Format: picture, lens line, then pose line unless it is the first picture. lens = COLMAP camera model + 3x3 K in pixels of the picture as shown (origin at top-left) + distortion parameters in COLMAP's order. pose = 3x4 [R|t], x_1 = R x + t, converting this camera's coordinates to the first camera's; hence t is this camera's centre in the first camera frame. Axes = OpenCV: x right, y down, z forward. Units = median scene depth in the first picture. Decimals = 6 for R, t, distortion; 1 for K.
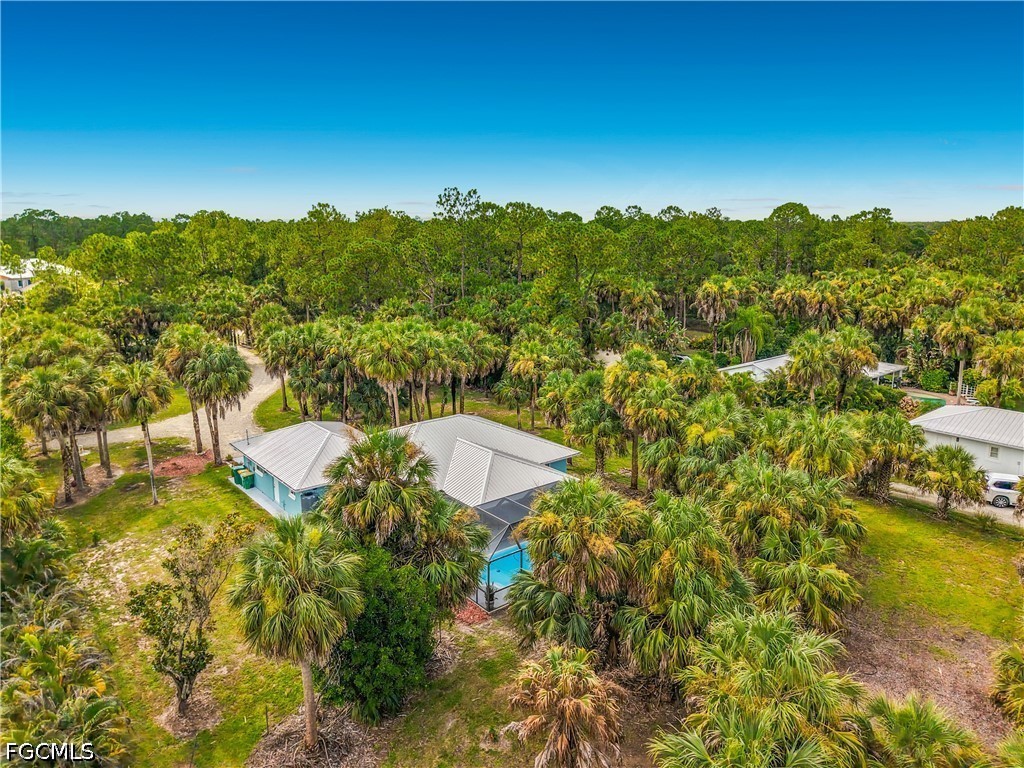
lens RADIAL K [[725.0, 0, 512.0], [0, 725.0, 384.0], [0, 0, 1]] dist [-0.001693, -0.001361]
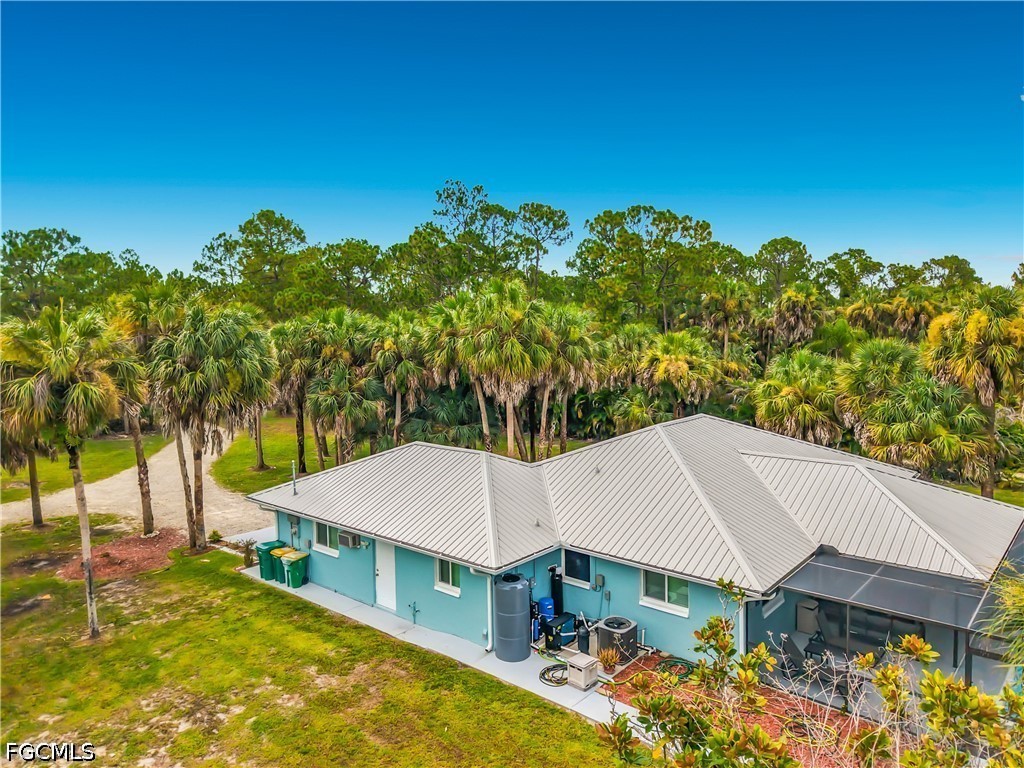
lens RADIAL K [[725.0, 0, 512.0], [0, 725.0, 384.0], [0, 0, 1]] dist [-0.001693, -0.001361]
pose [[0.983234, -0.030338, 0.179806, -0.302277], [0.053739, 0.990479, -0.126743, 0.078686], [-0.174249, 0.134281, 0.975503, 0.481203]]
